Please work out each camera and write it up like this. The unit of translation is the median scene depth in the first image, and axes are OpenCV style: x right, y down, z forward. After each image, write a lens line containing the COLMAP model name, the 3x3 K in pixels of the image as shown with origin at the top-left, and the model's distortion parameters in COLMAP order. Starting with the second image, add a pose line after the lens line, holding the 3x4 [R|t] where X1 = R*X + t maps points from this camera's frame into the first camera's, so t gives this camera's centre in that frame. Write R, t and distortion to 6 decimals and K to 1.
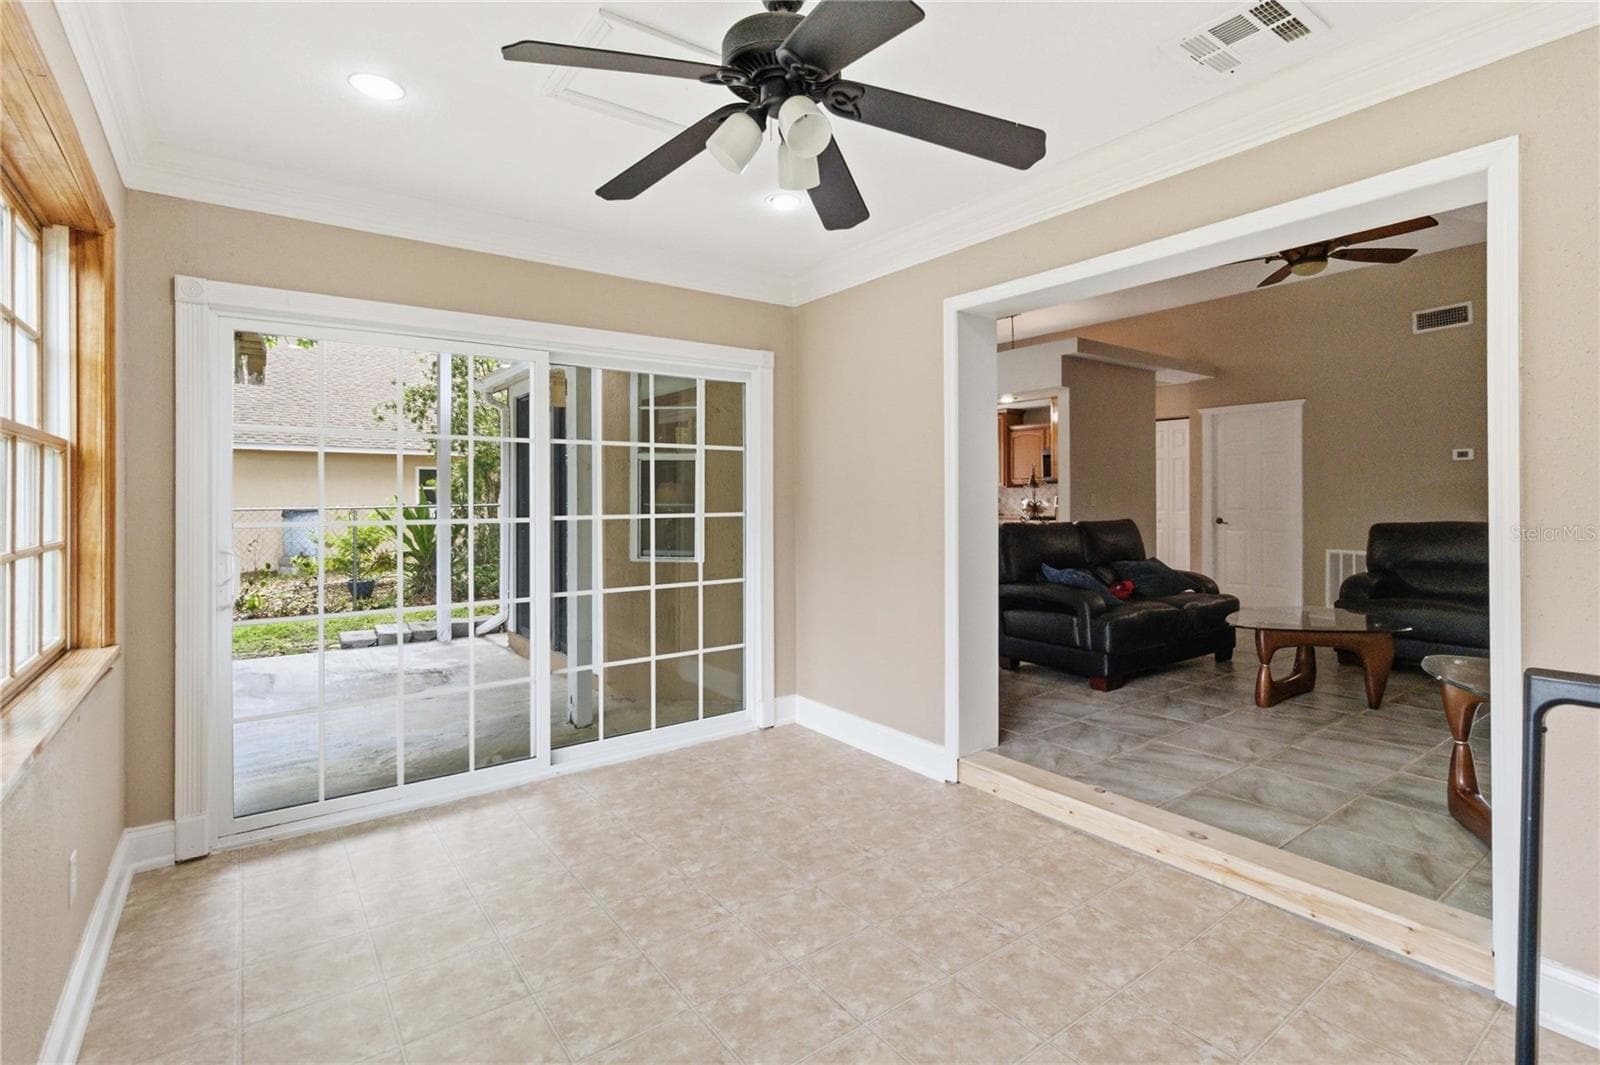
lens RADIAL K [[757.0, 0, 805.2], [0, 757.0, 498.1], [0, 0, 1]] dist [-0.000824, -0.000076]
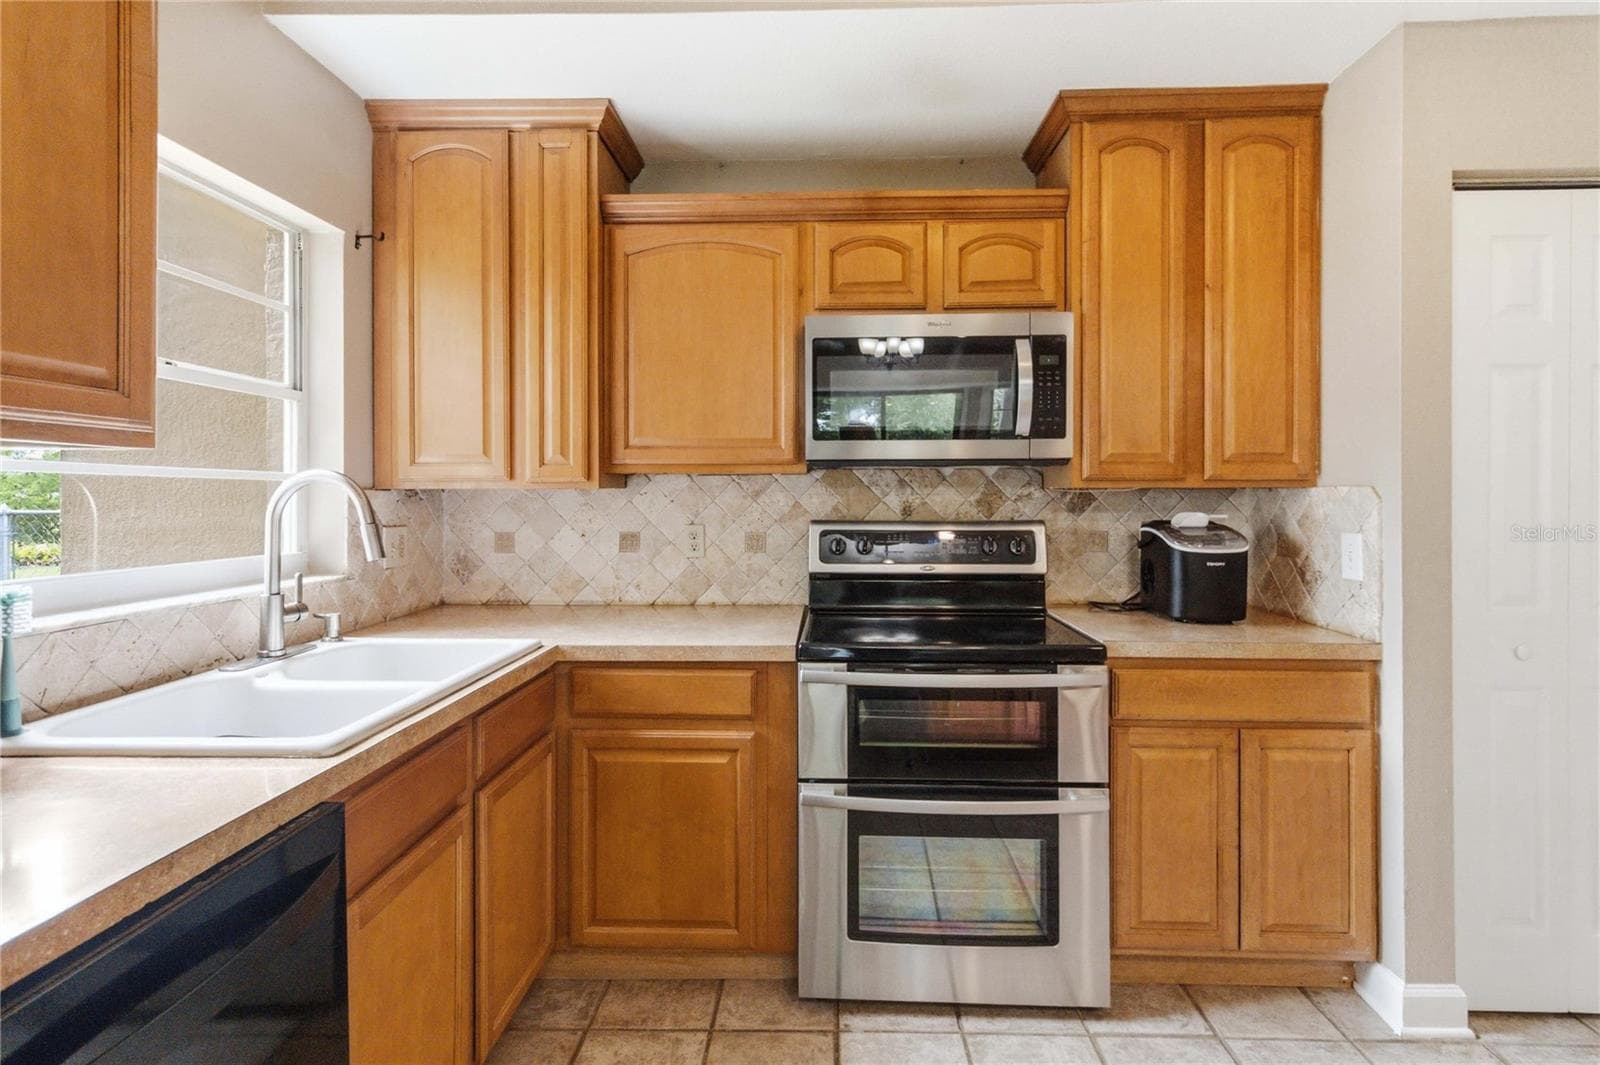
lens RADIAL K [[776.1, 0, 801.3], [0, 776.1, 486.0], [0, 0, 1]] dist [0.014762, 0.000175]
pose [[0.624996, 0.007769, 0.780590, 0.203591], [-0.001757, 0.999962, -0.008545, -0.018929], [-0.780626, 0.003969, 0.624985, 1.238132]]
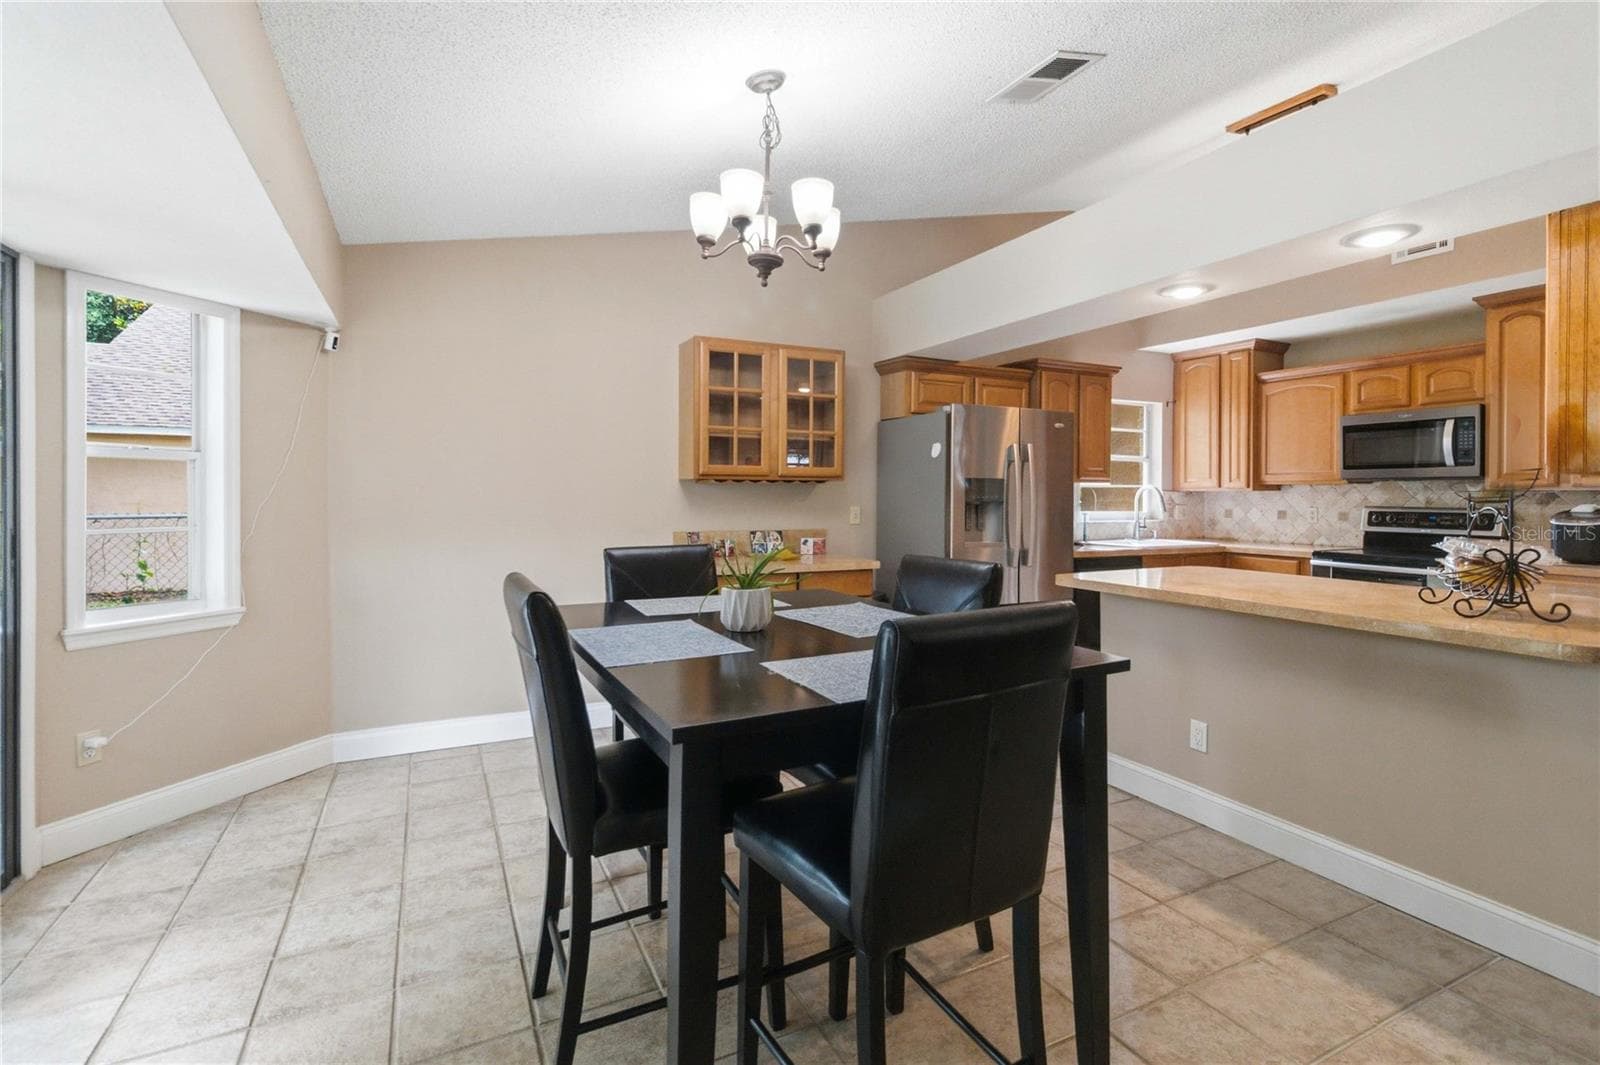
lens RADIAL K [[749.6, 0, 811.4], [0, 749.6, 500.3], [0, 0, 1]] dist [-0.000062, 0.000150]
pose [[0.985165, 0.006347, -0.171494, 0.081815], [-0.004577, 0.999932, 0.010716, -0.017206], [0.171551, -0.009772, 0.985127, 0.654218]]
